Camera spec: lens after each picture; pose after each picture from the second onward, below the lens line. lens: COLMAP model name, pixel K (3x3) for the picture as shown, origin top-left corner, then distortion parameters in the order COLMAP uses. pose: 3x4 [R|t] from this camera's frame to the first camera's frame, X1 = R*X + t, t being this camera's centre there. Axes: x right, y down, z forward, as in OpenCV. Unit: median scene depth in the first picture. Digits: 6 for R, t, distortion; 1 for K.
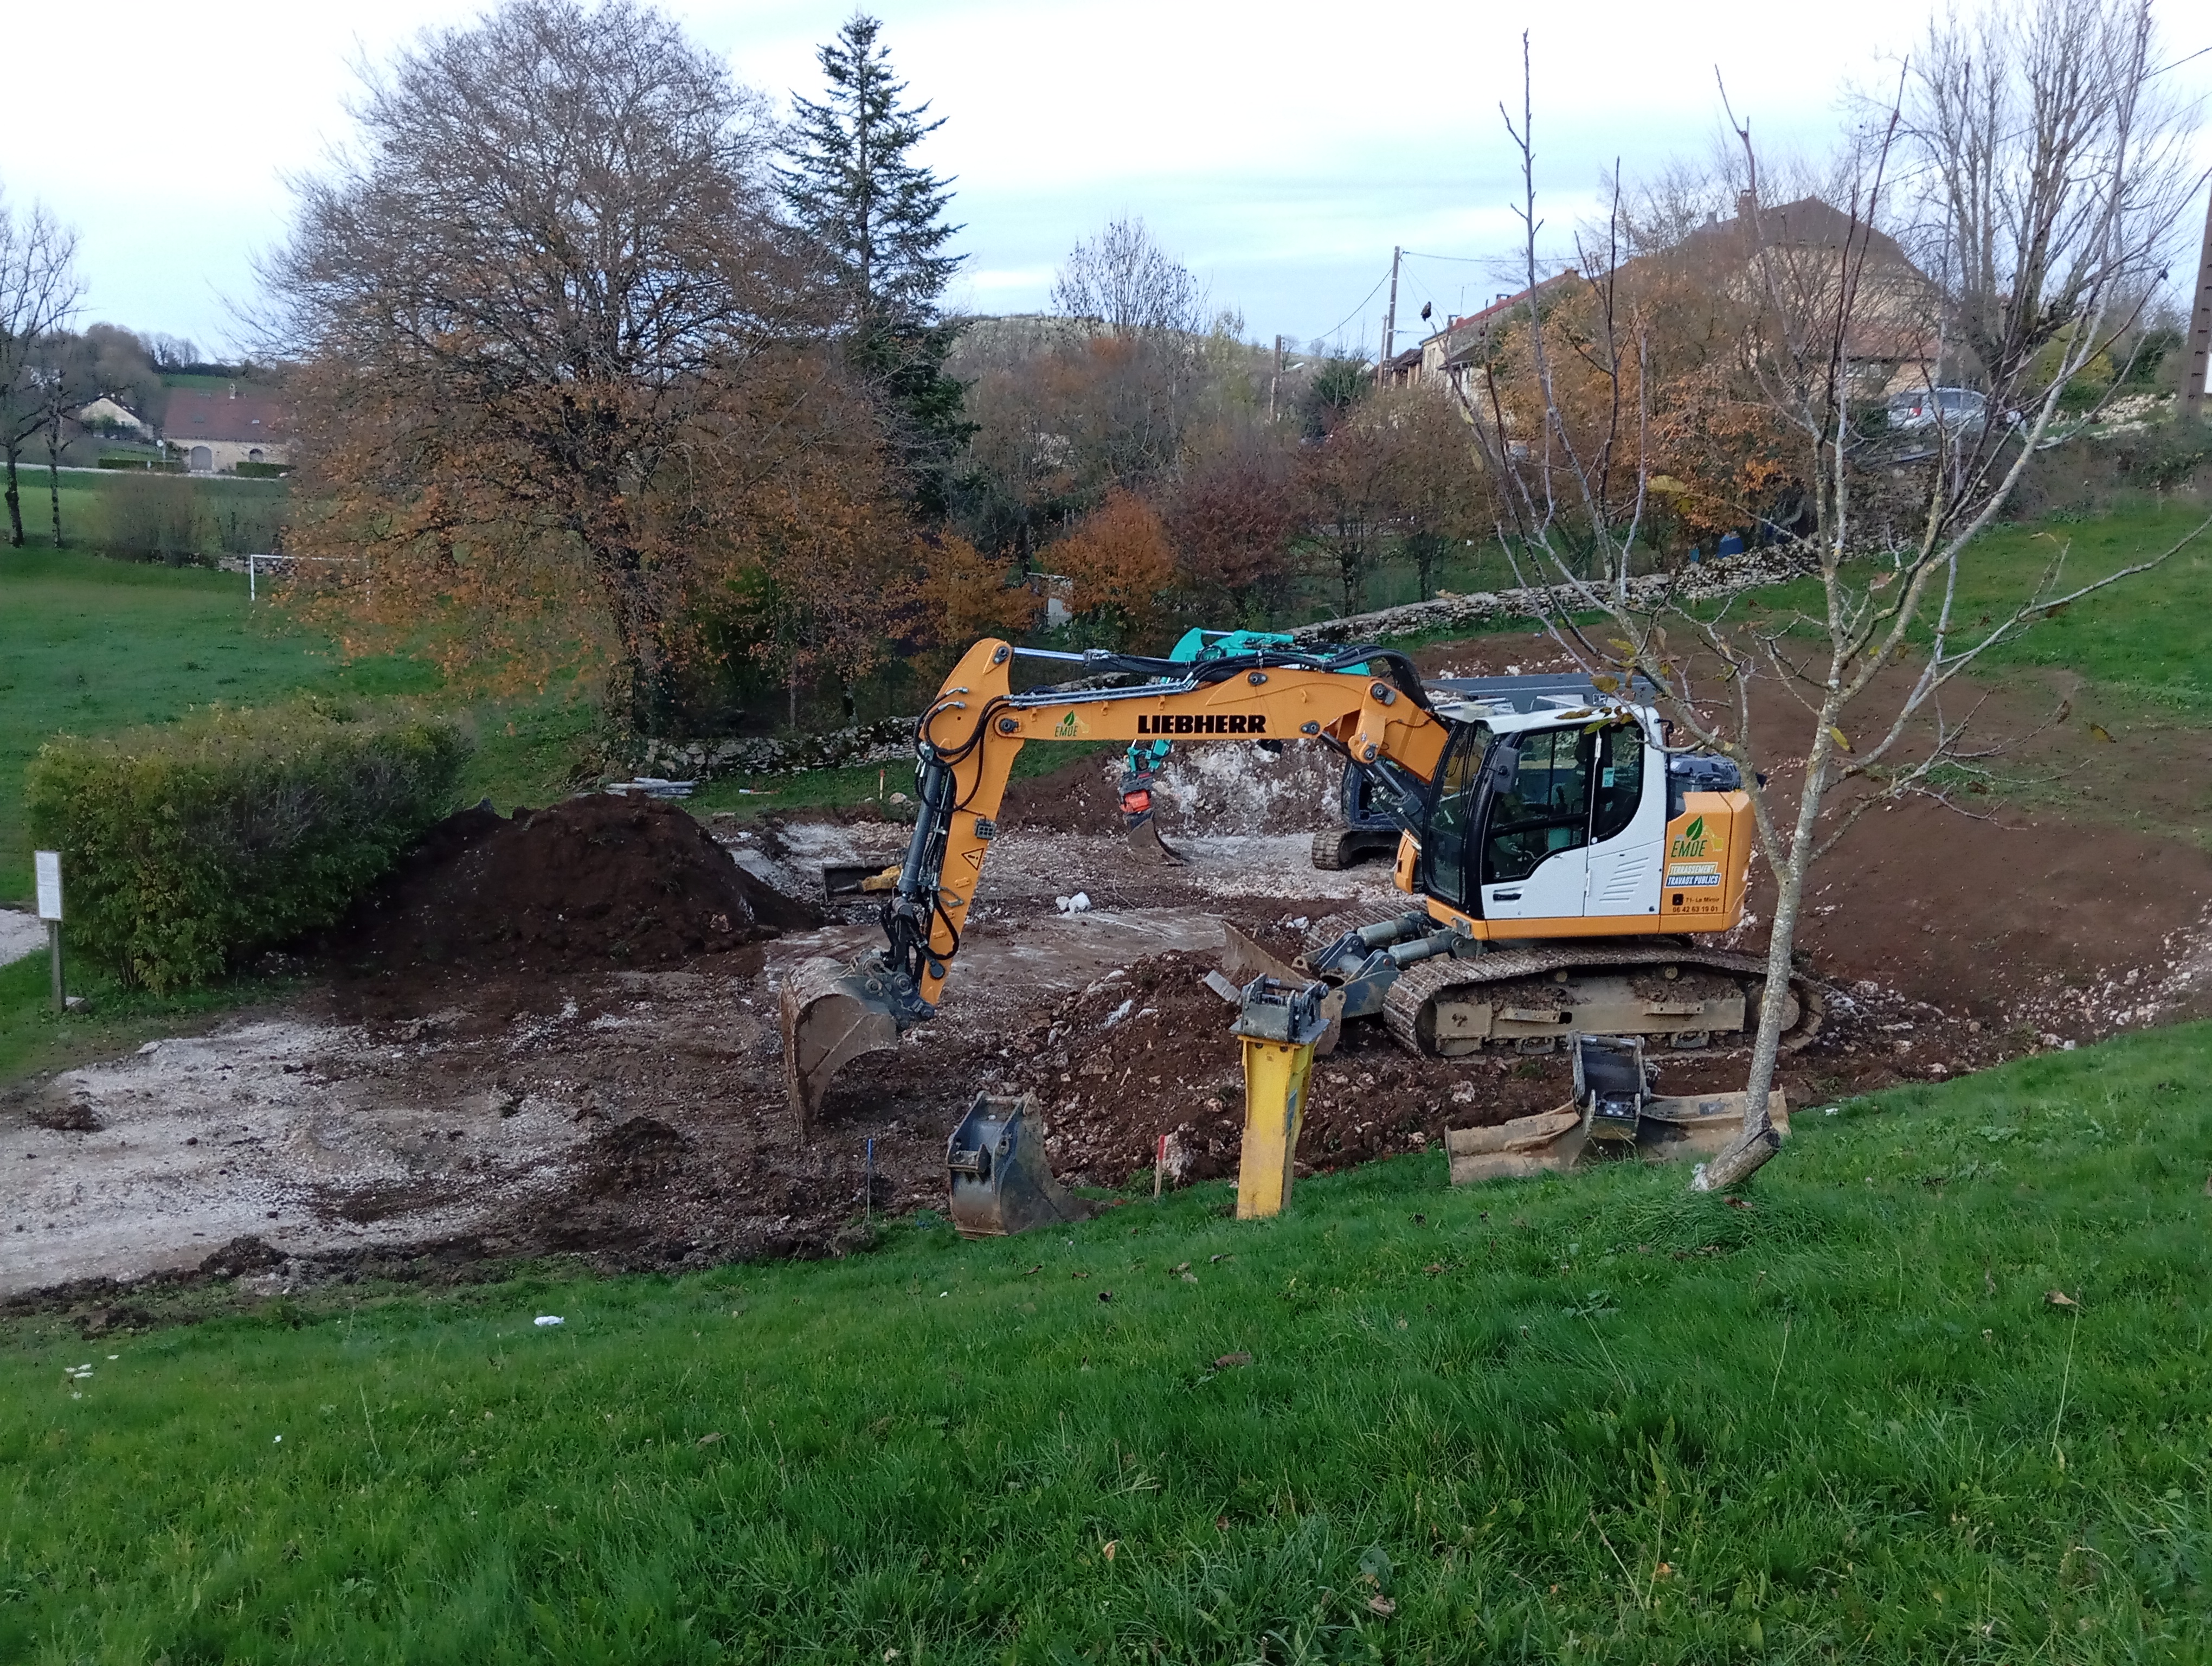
lens RADIAL K [[1912.1, 0, 1057.0], [0, 1912.1, 825.9], [0, 0, 1]] dist [0.058745, -0.092461]
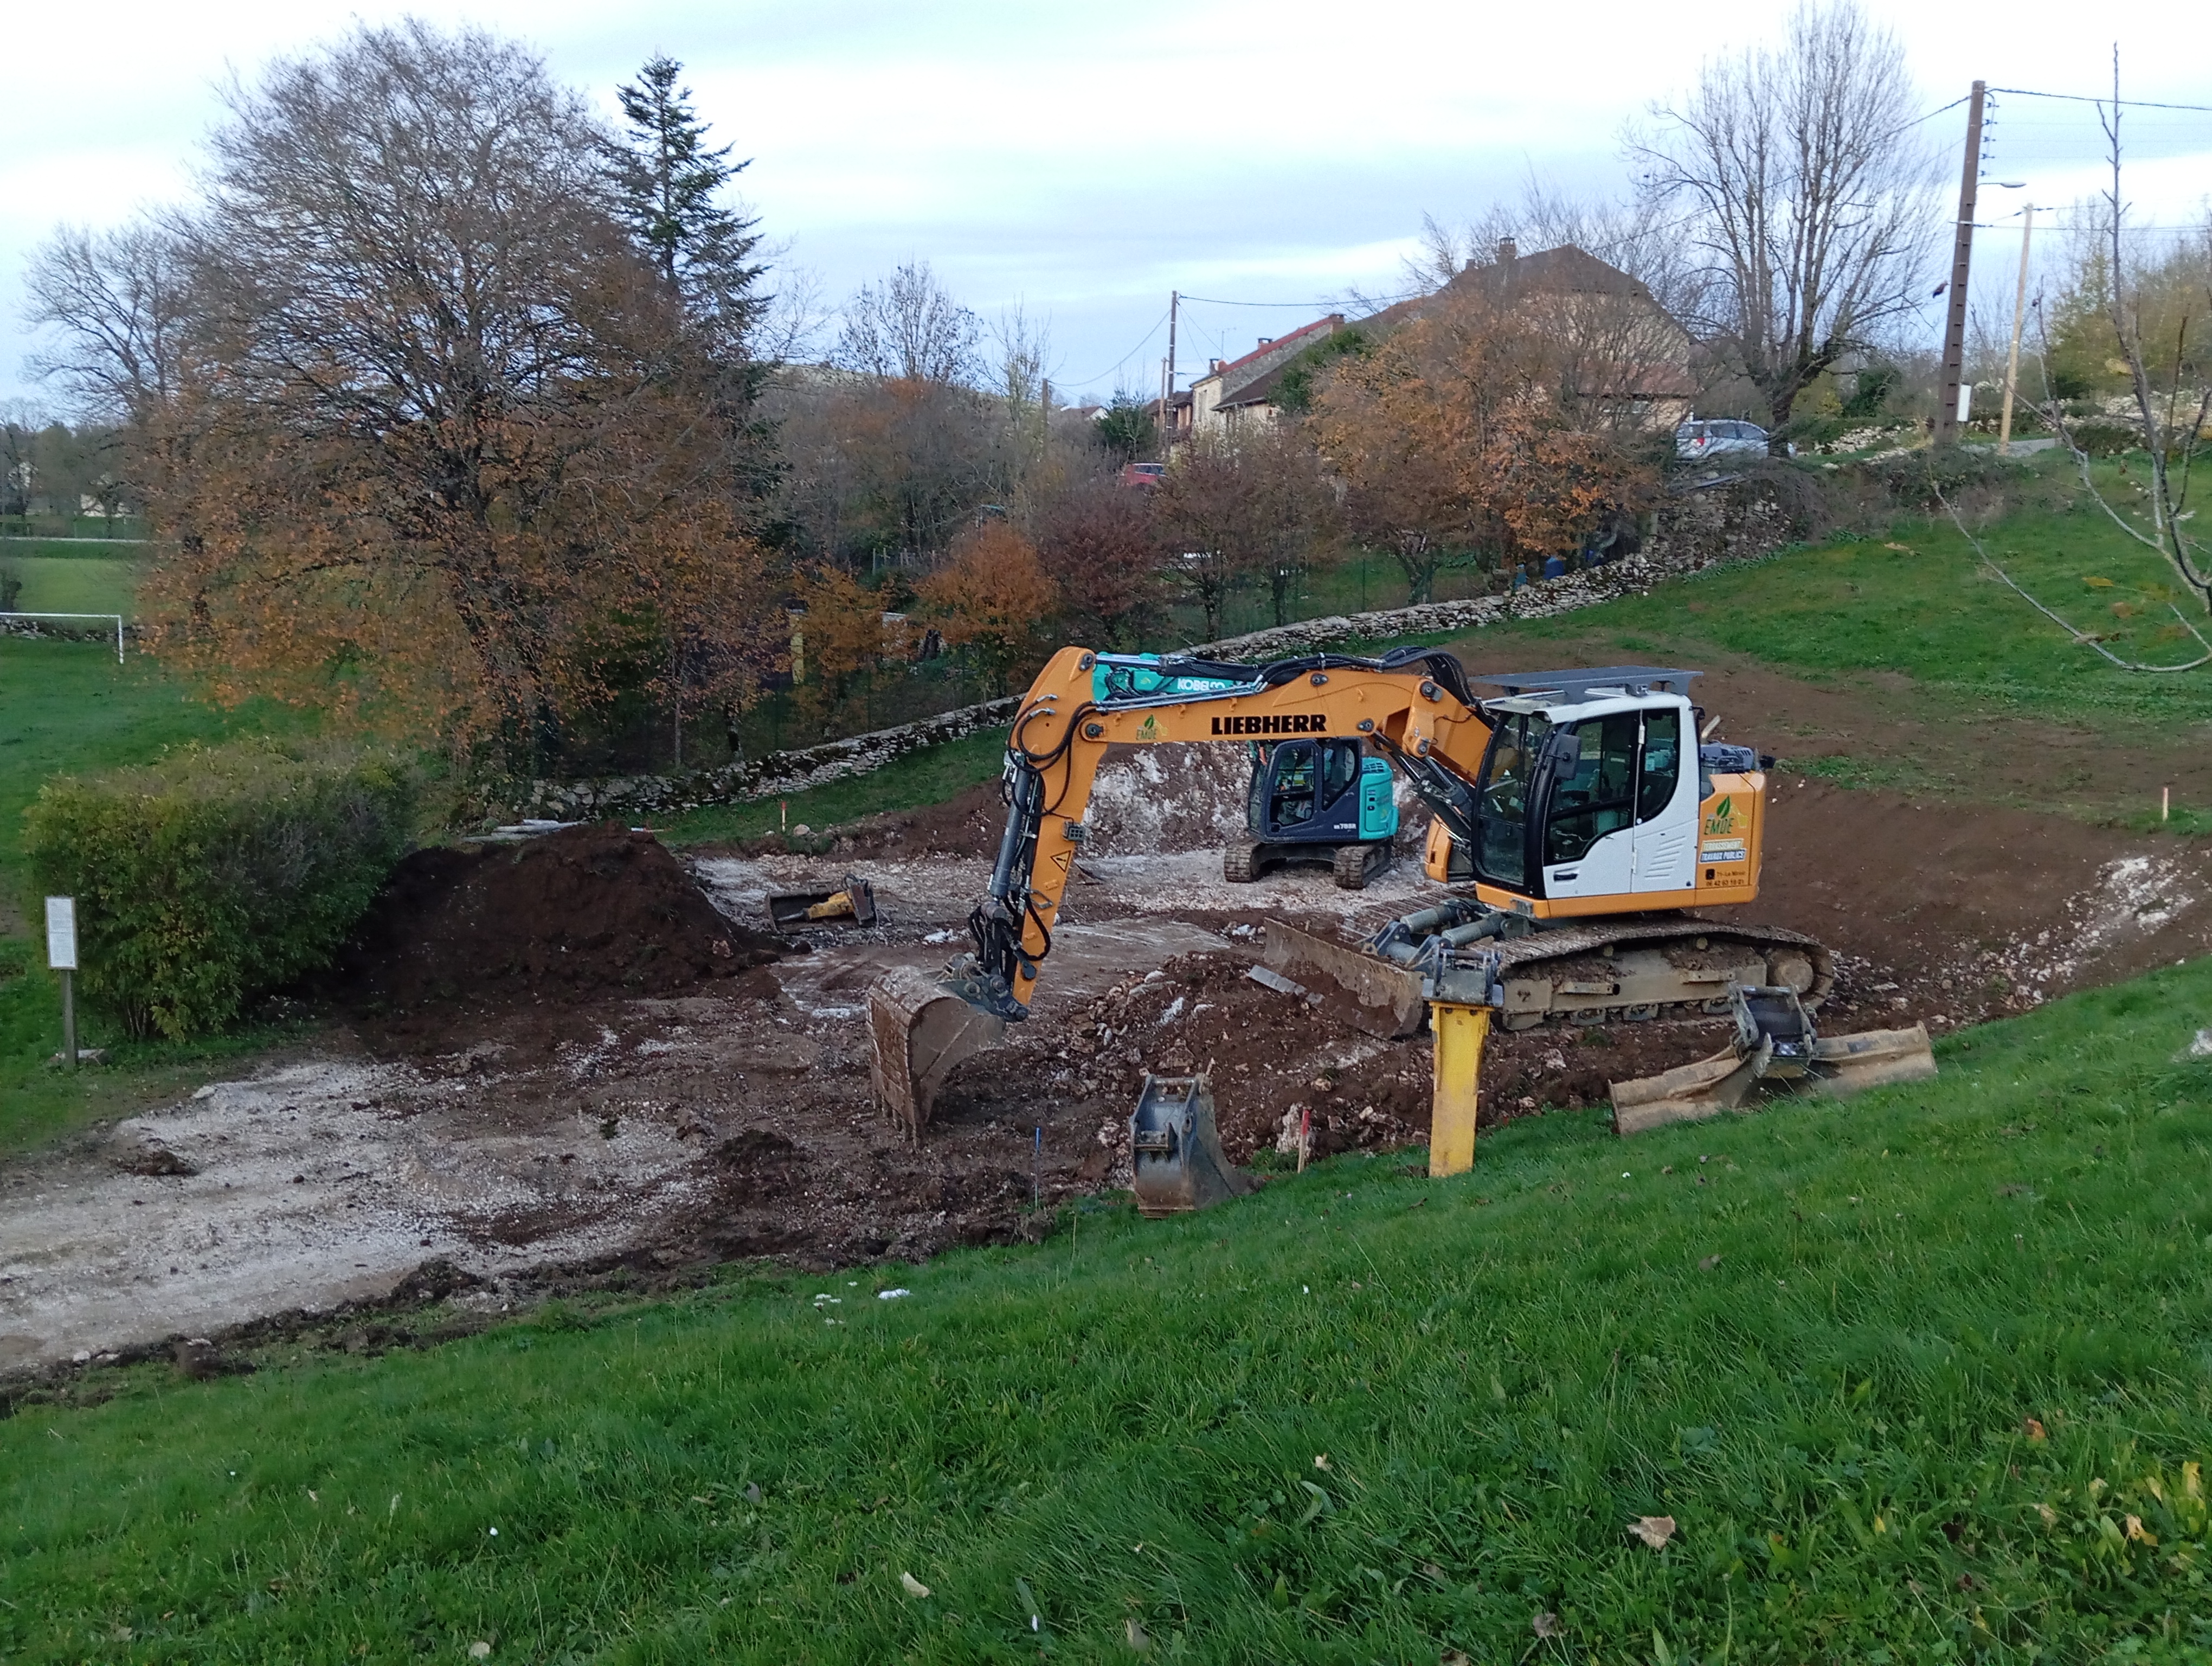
lens RADIAL K [[1912.1, 0, 1057.0], [0, 1912.1, 825.9], [0, 0, 1]] dist [0.058745, -0.092461]
pose [[0.990158, -0.035718, 0.135323, -0.163406], [0.038844, 0.999034, -0.020525, 0.017056], [-0.134459, 0.025579, 0.990589, -0.015757]]
